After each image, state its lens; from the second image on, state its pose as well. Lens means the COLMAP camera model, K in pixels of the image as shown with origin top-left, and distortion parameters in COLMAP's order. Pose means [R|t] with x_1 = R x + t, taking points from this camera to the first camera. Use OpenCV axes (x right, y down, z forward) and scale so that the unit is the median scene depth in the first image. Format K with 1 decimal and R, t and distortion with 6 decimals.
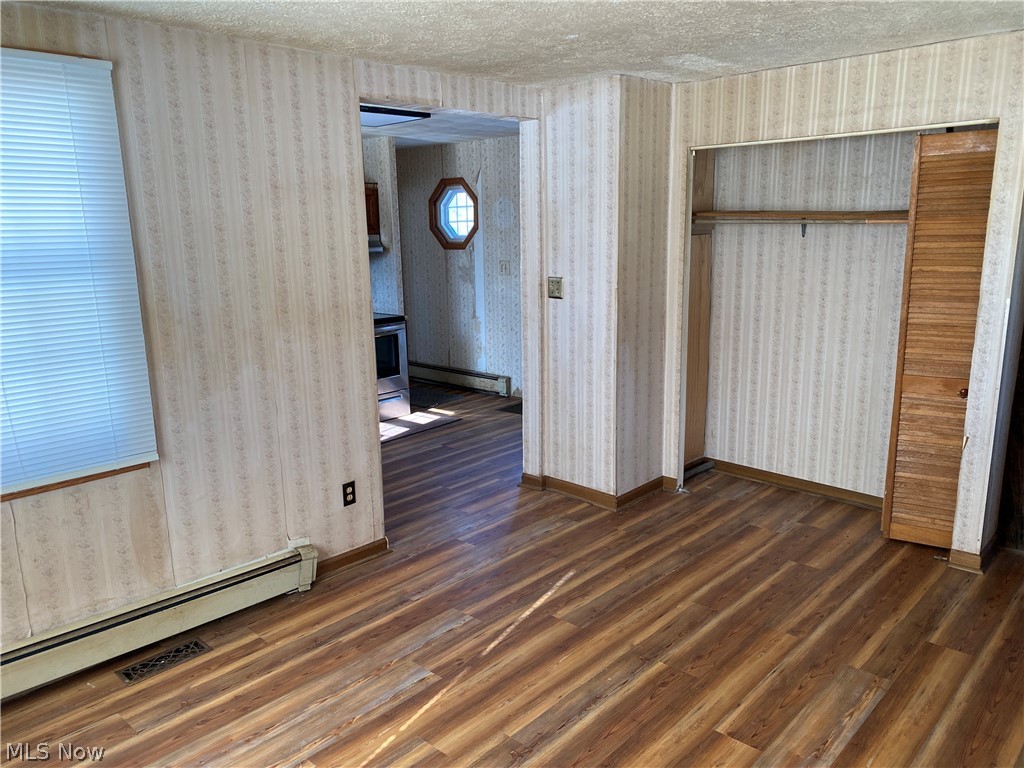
lens RADIAL K [[779.4, 0, 502.9], [0, 779.4, 385.7], [0, 0, 1]] dist [0.106105, -0.150542]
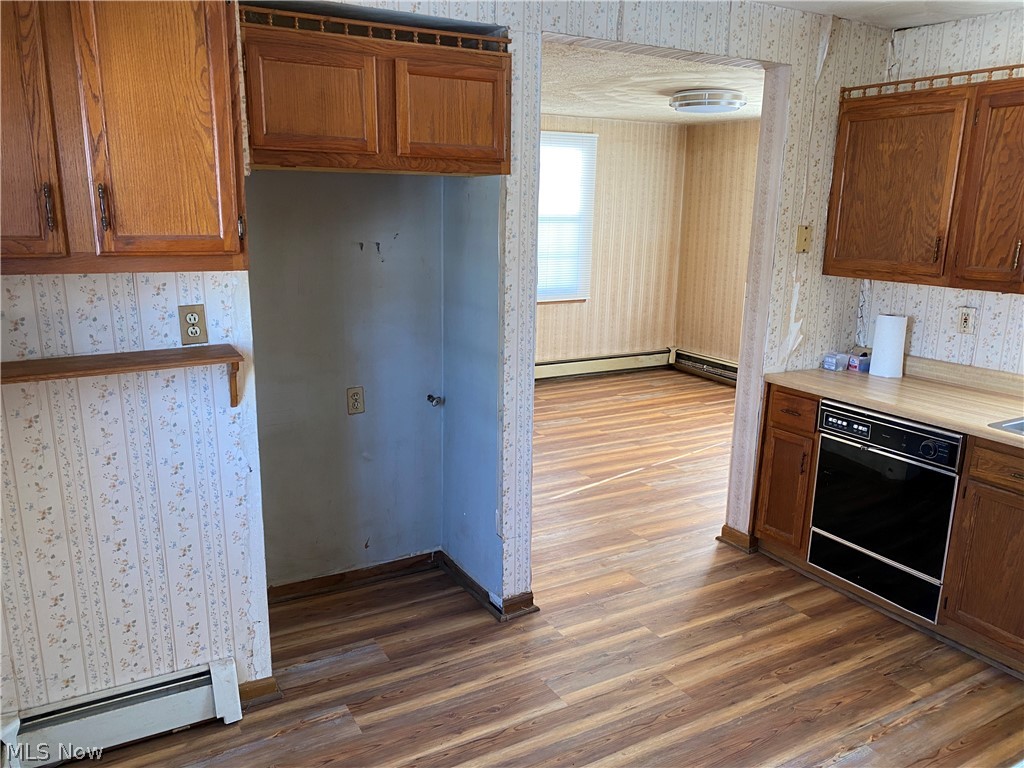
lens RADIAL K [[779.4, 0, 502.9], [0, 779.4, 385.7], [0, 0, 1]] dist [0.106105, -0.150542]
pose [[-0.954337, -0.063359, 0.291937, -0.217816], [0.061866, 0.914146, 0.400636, -0.504469], [-0.292257, 0.400403, -0.868483, 2.510895]]
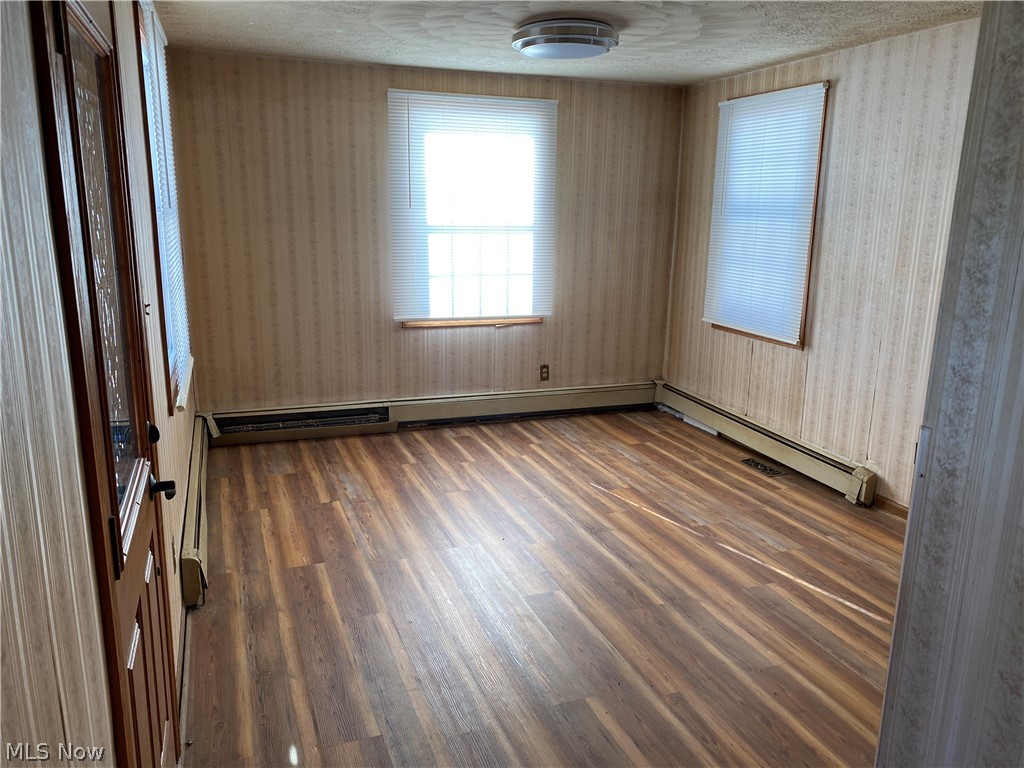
lens RADIAL K [[779.4, 0, 502.9], [0, 779.4, 385.7], [0, 0, 1]] dist [0.106105, -0.150542]
pose [[-0.448489, 0.222993, -0.865524, 1.163338], [-0.181218, 0.925577, 0.332367, -0.239099], [0.875225, 0.305911, -0.374700, 1.126561]]
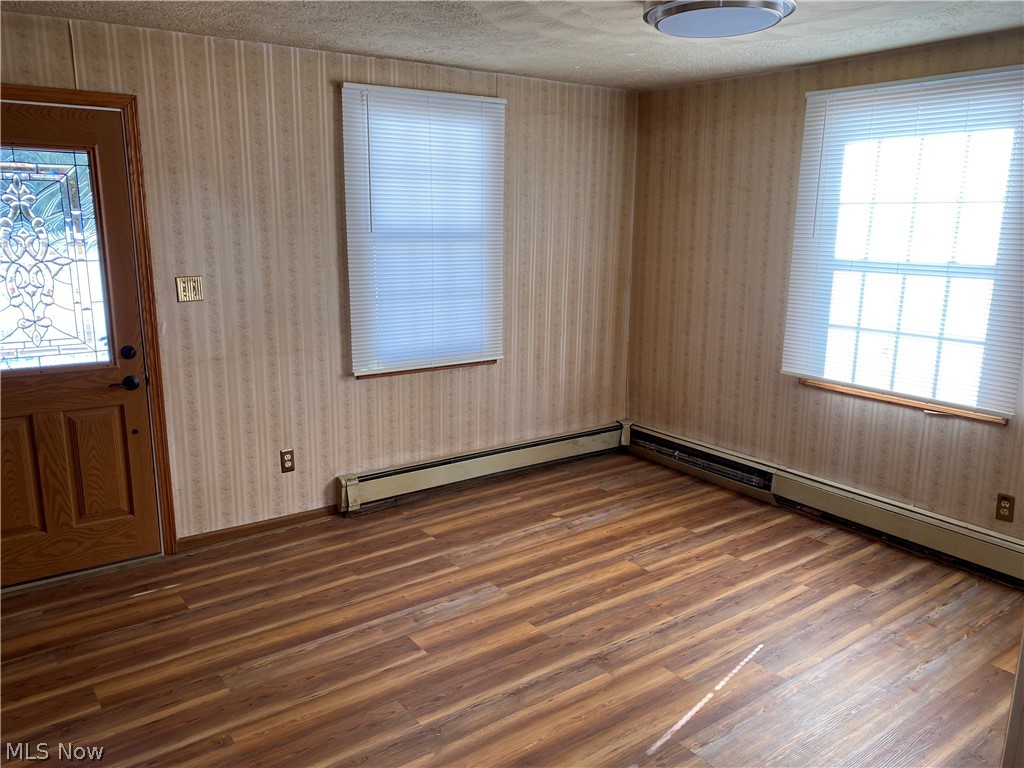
lens RADIAL K [[779.4, 0, 502.9], [0, 779.4, 385.7], [0, 0, 1]] dist [0.106105, -0.150542]
pose [[-0.982426, -0.027038, 0.184682, -0.035979], [0.048920, 0.917564, 0.394568, -0.322452], [-0.180126, 0.396668, -0.900116, 1.620188]]
